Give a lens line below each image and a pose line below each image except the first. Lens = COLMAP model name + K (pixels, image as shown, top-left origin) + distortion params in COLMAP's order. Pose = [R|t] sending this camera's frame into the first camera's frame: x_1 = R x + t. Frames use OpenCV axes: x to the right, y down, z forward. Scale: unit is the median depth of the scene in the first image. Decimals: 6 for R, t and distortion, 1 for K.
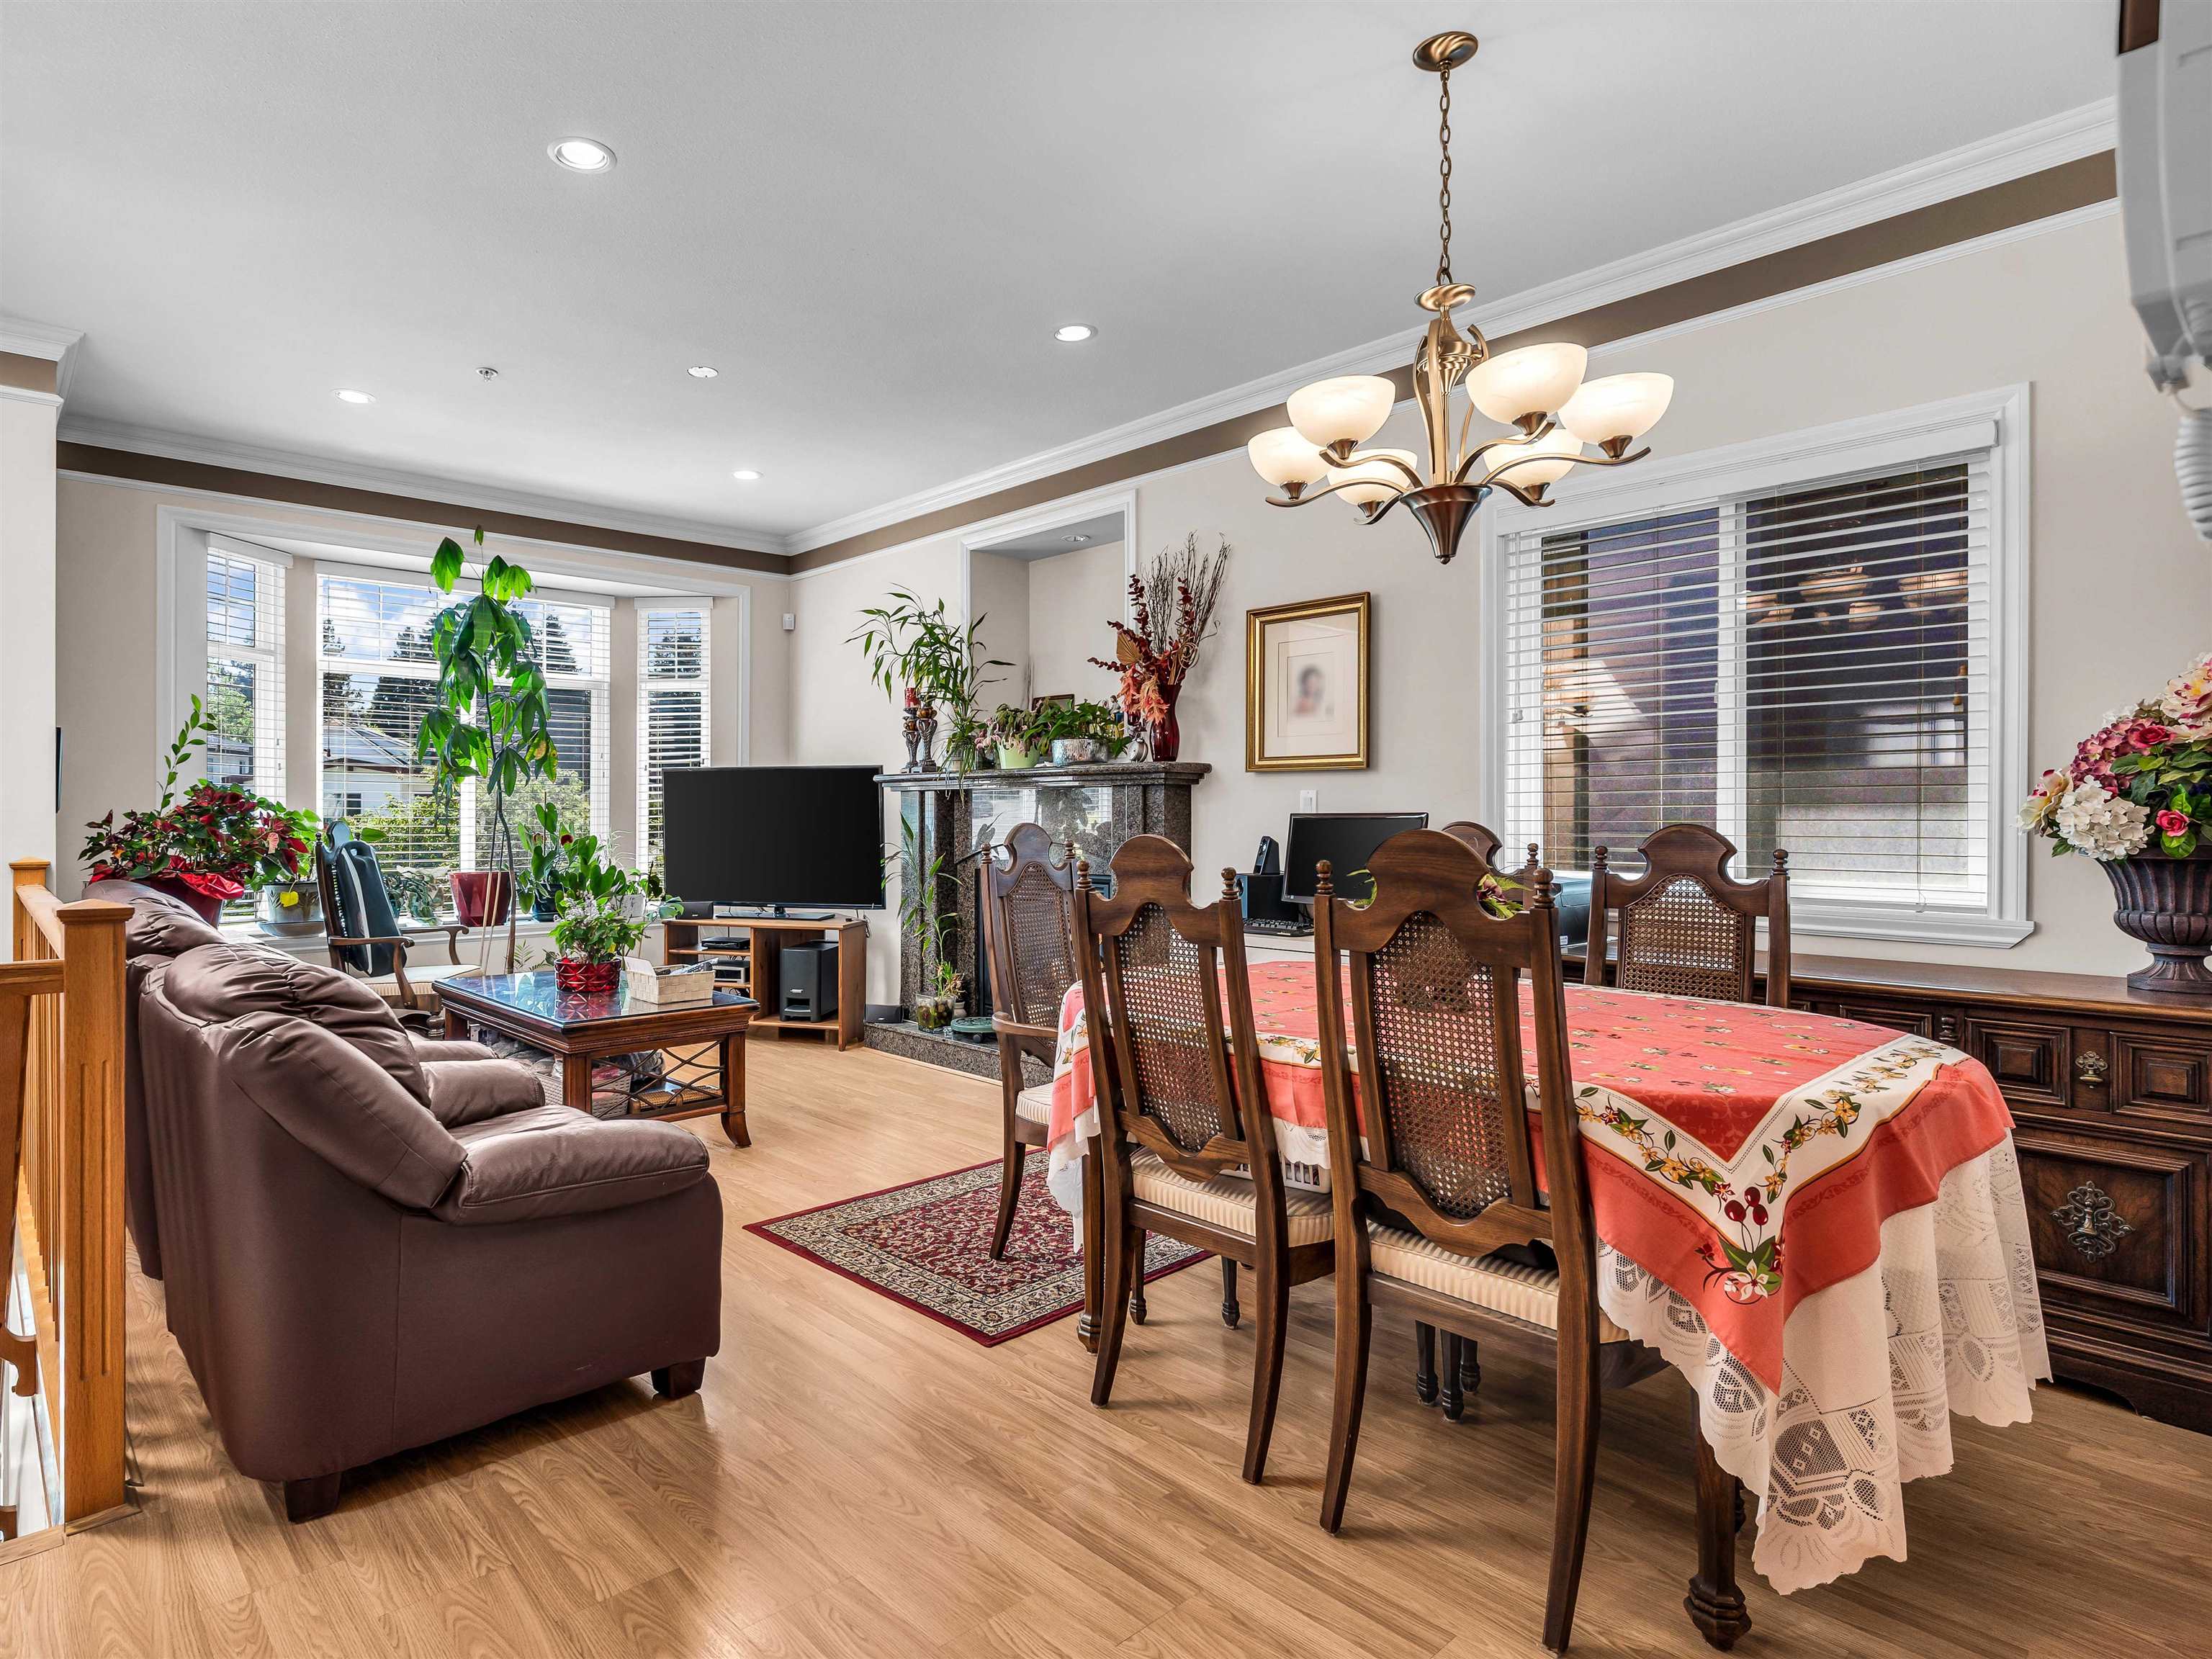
lens RADIAL K [[1213.7, 0, 969.0], [0, 1213.7, 802.9], [0, 0, 1]] dist [-0.001408, -0.001895]
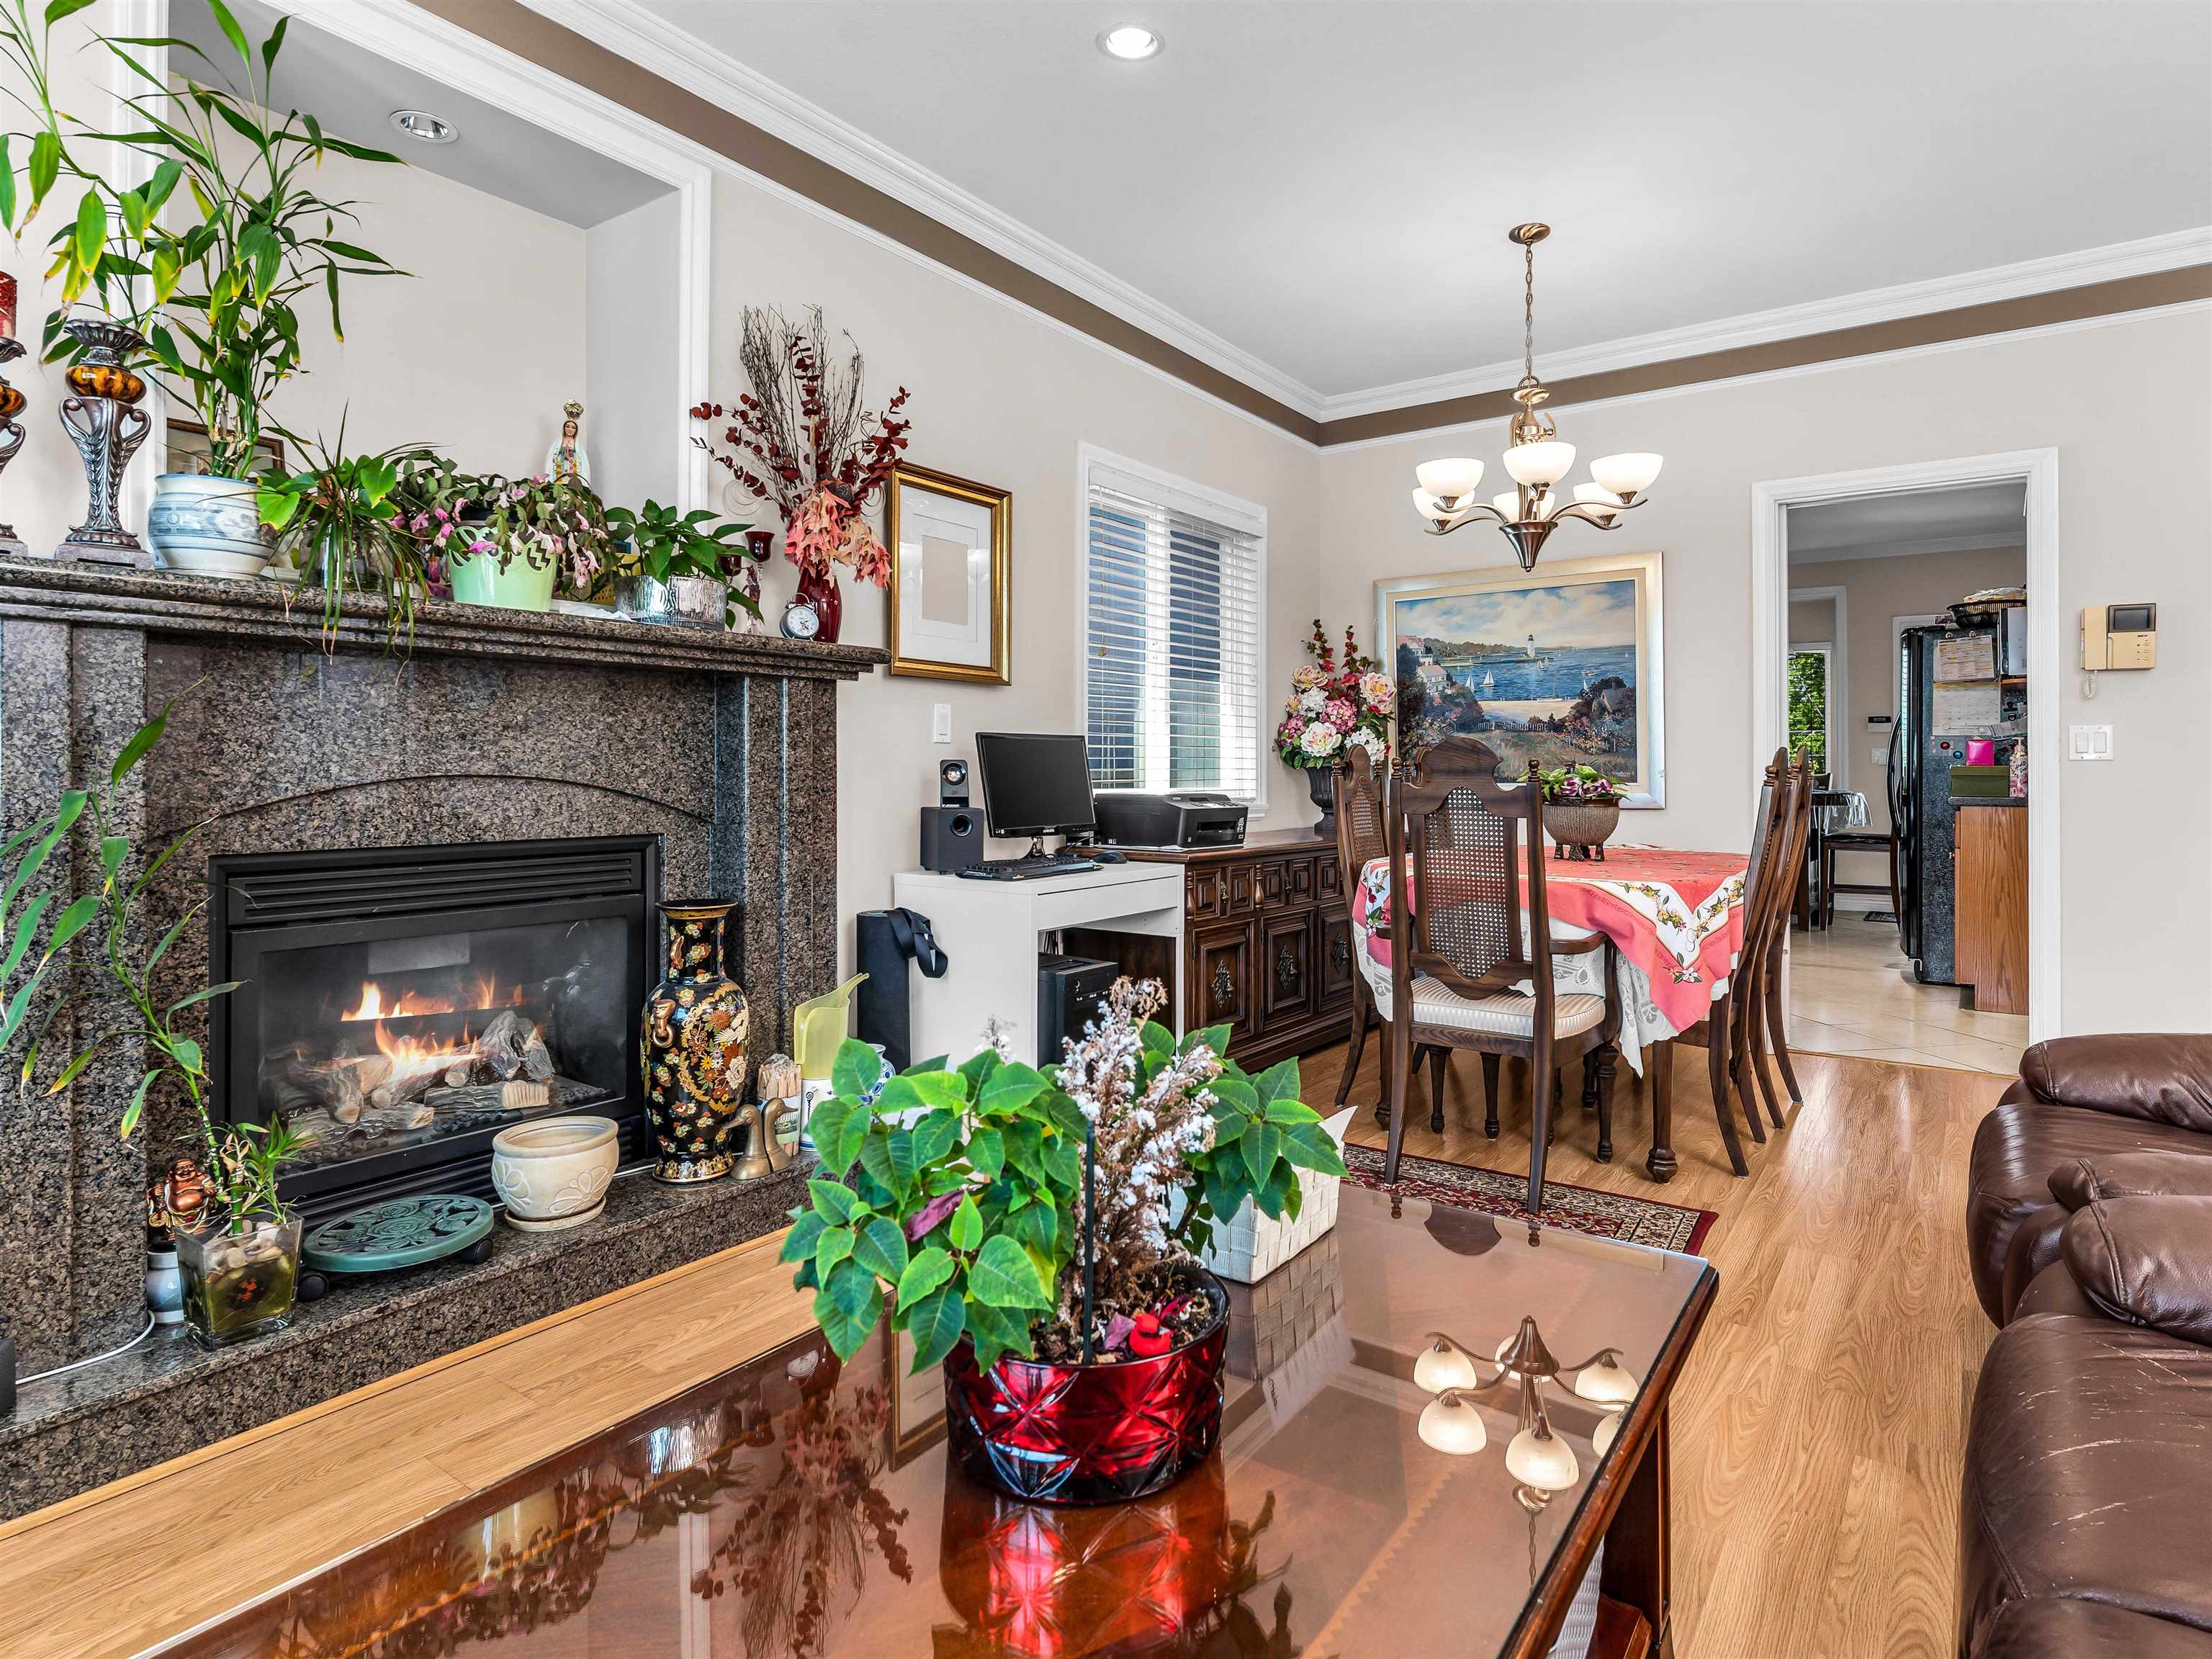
lens RADIAL K [[1207.6, 0, 1147.8], [0, 1207.6, 770.6], [0, 0, 1]] dist [0.001931, 0.000189]
pose [[-0.254704, -0.004119, 0.967010, -0.536195], [-0.012406, 0.999923, 0.000992, 0.031014], [-0.966939, -0.011744, -0.254735, 1.052025]]
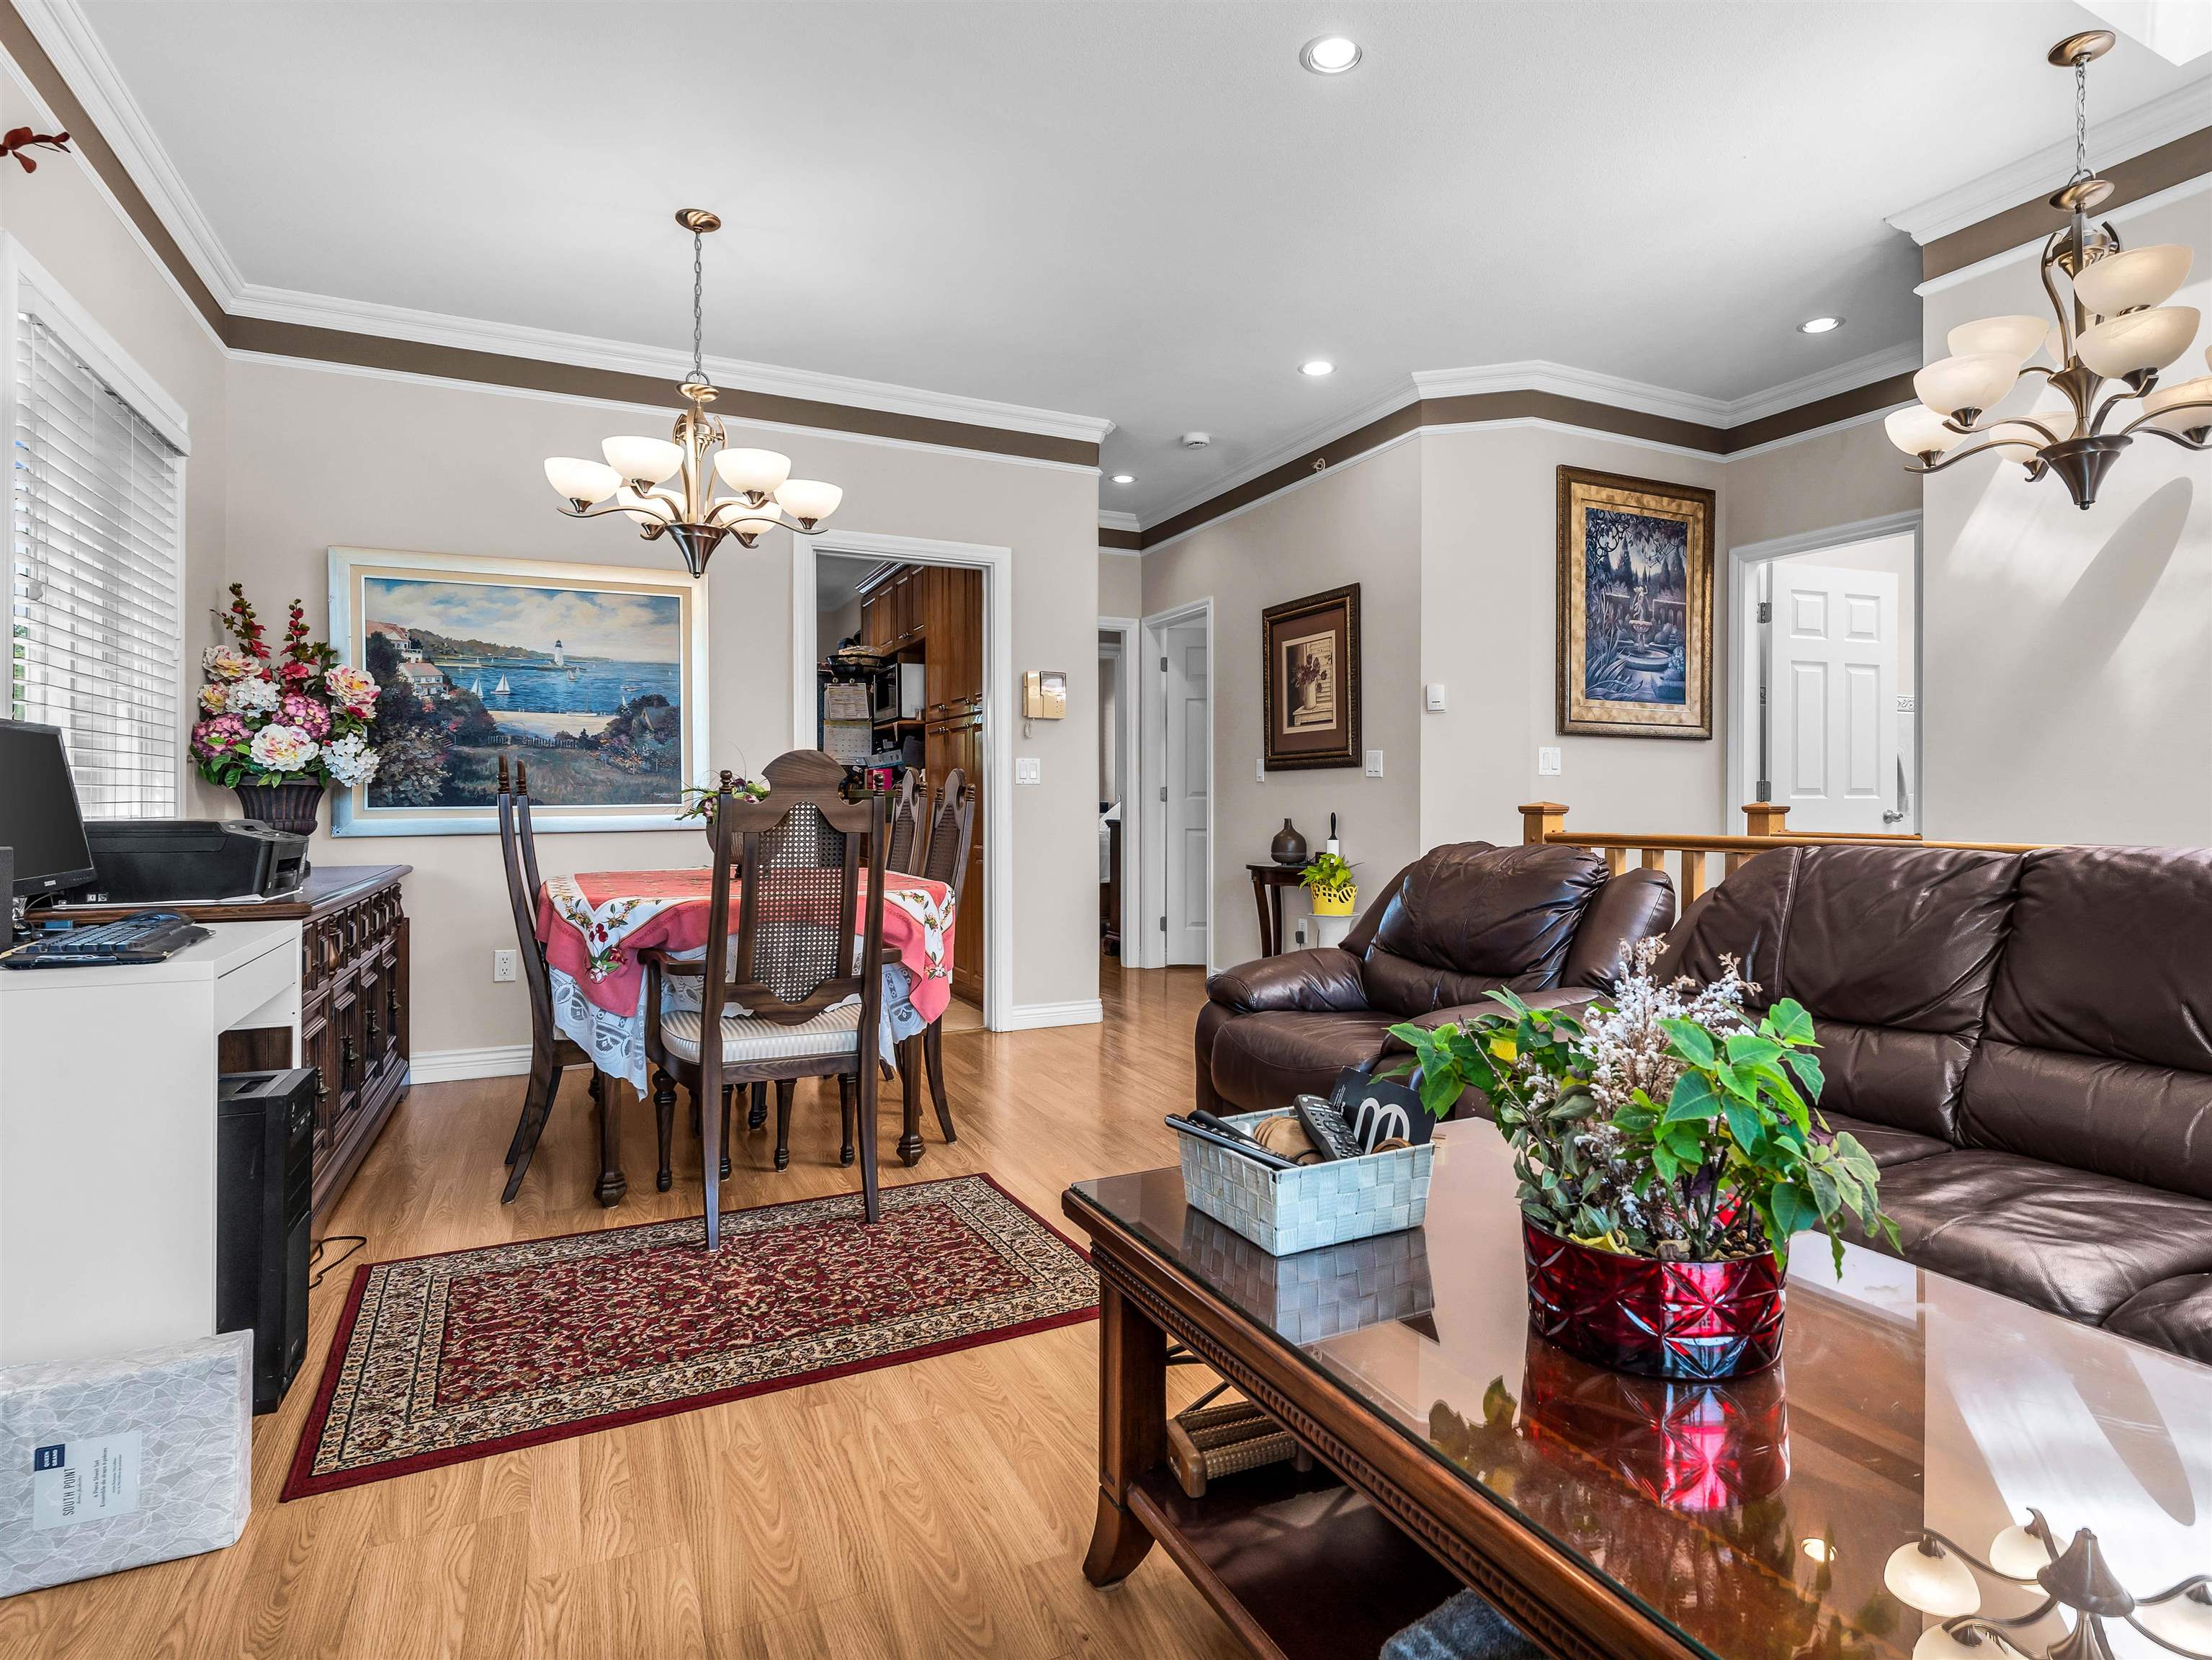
lens RADIAL K [[1213.9, 0, 1190.6], [0, 1213.9, 792.2], [0, 0, 1]] dist [-0.001408, -0.001895]
pose [[-0.974014, 0.000167, 0.226489, -0.281441], [-0.004064, 0.999826, -0.018212, 0.044492], [-0.226452, -0.018659, -0.973843, 1.289184]]
